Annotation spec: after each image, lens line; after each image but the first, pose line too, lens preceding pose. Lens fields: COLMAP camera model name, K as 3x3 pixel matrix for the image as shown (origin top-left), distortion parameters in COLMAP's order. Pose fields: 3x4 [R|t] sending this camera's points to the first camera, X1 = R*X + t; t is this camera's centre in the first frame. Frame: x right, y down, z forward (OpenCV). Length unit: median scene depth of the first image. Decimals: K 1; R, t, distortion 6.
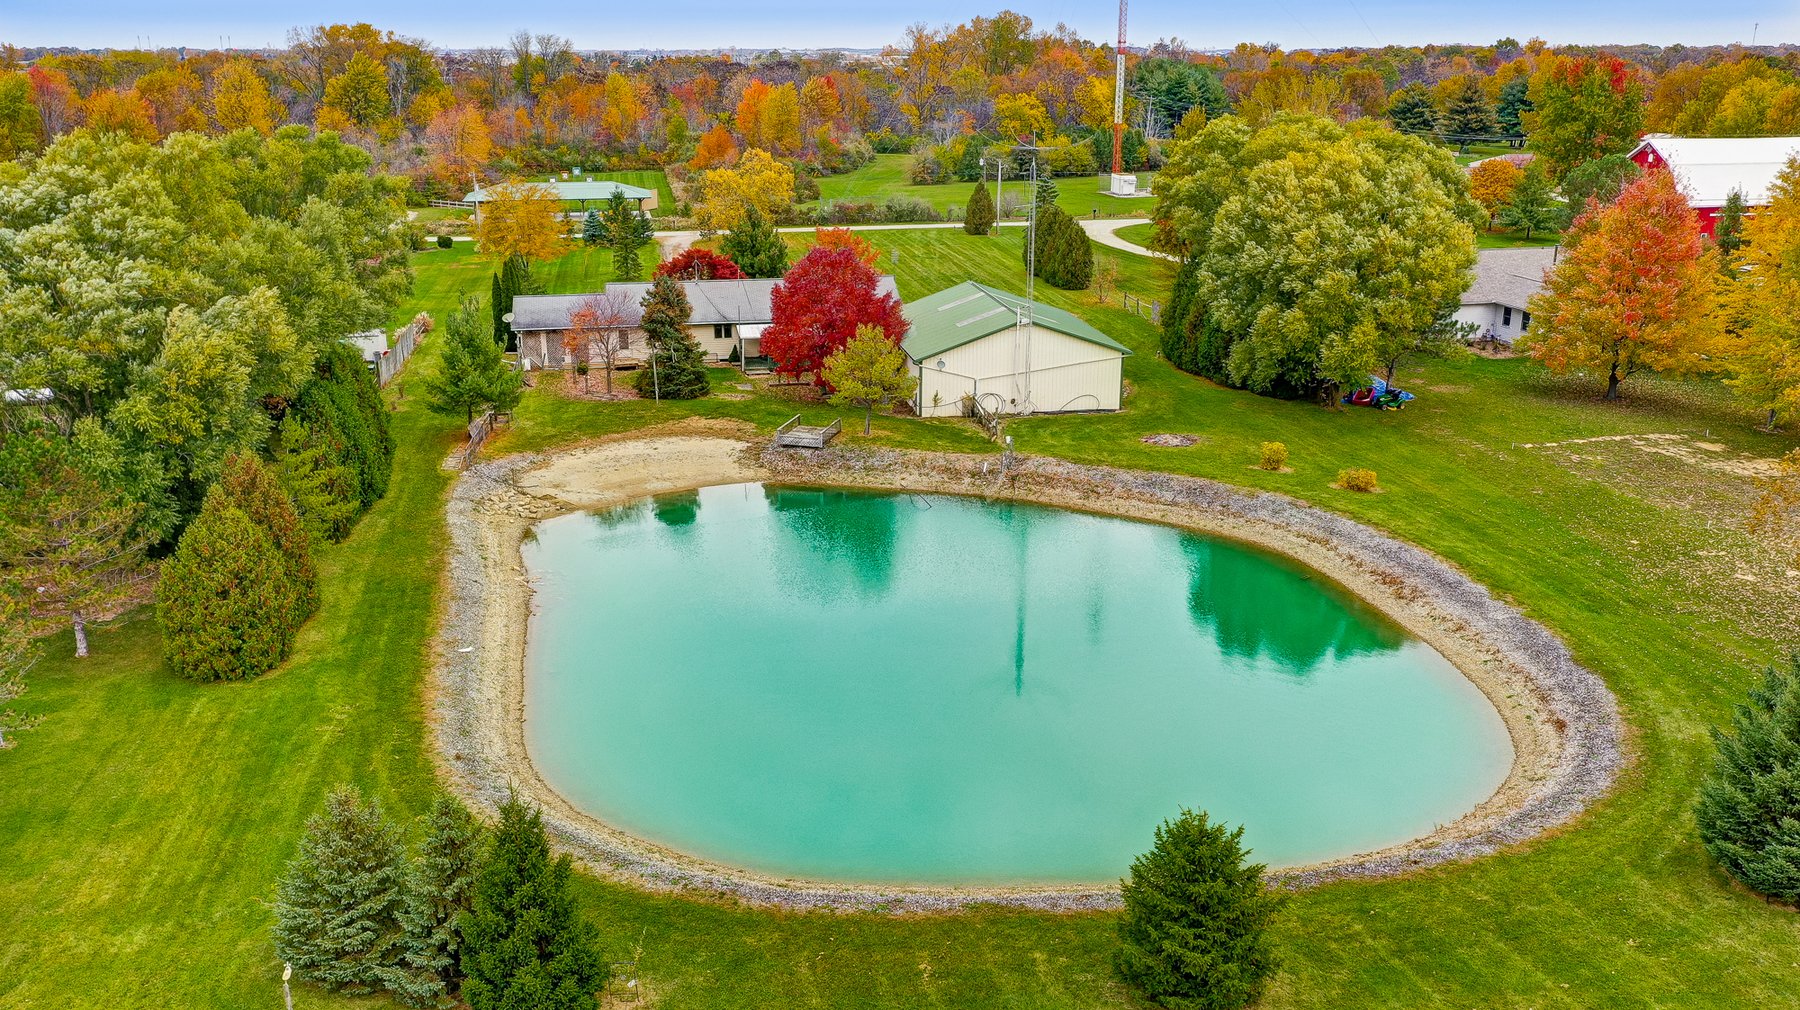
lens RADIAL K [[1386.2, 0, 902.9], [0, 1386.2, 507.6], [0, 0, 1]] dist [-0.003026, -0.002035]
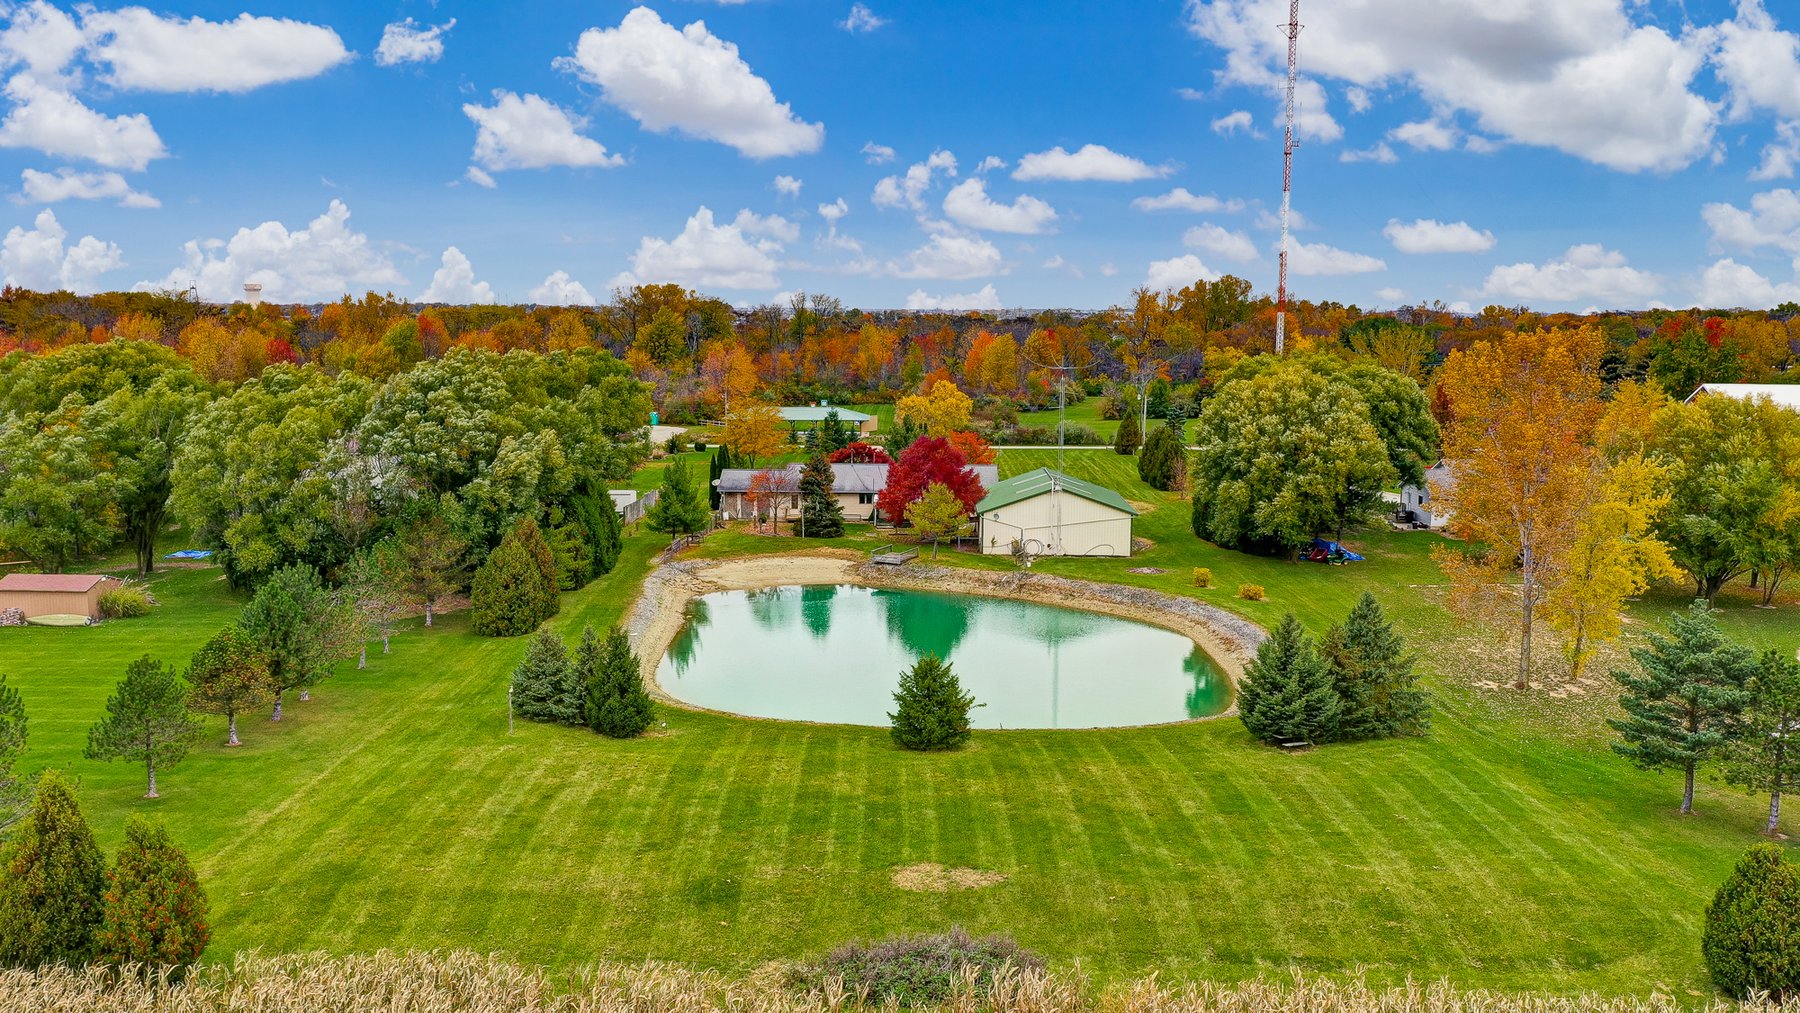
lens RADIAL K [[1386.2, 0, 902.9], [0, 1386.2, 509.1], [0, 0, 1]] dist [-0.003026, -0.002035]
pose [[0.979824, 0.035393, -0.196702, 0.225630], [-0.069341, 0.983261, -0.168489, 0.142728], [0.187446, 0.178729, 0.965878, -0.408637]]
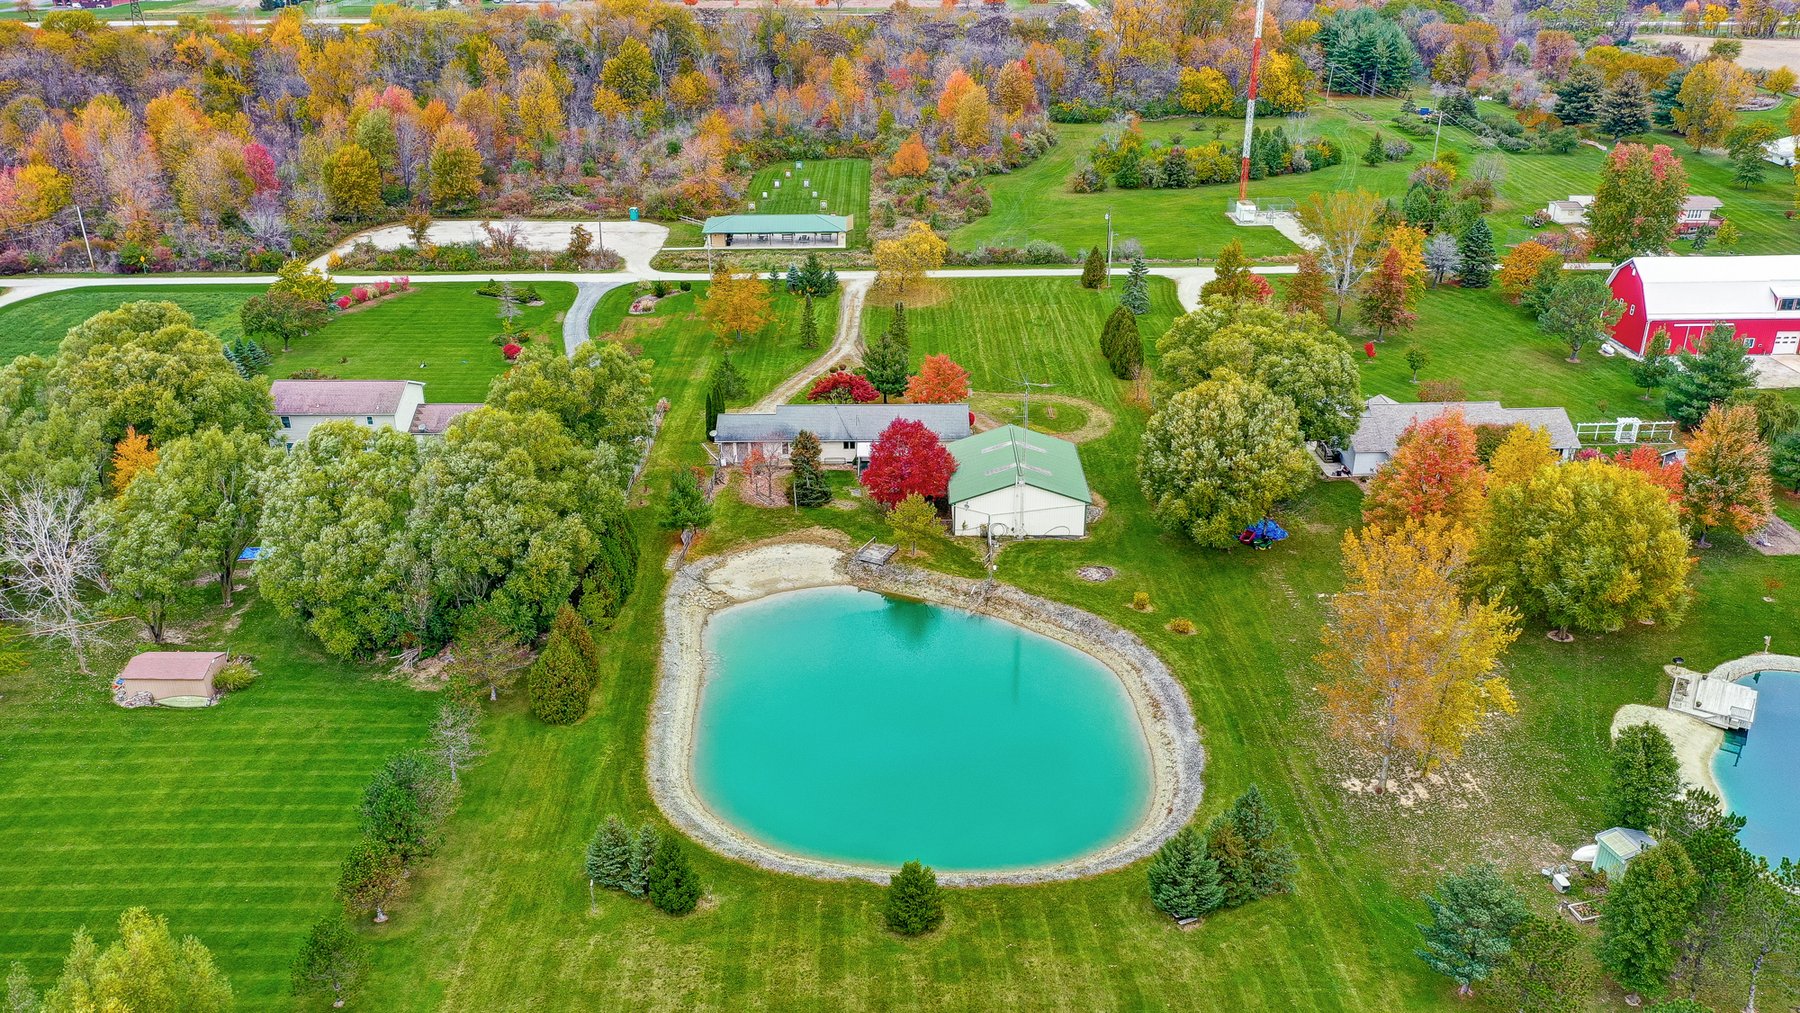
lens RADIAL K [[1375.2, 0, 900.0], [0, 1375.2, 506.5], [0, 0, 1]] dist [-0.005540, 0.000088]
pose [[0.983489, 0.067307, -0.167988, 0.233497], [-0.047591, 0.991783, 0.118754, -0.307449], [0.174601, -0.108798, 0.978610, -0.607709]]
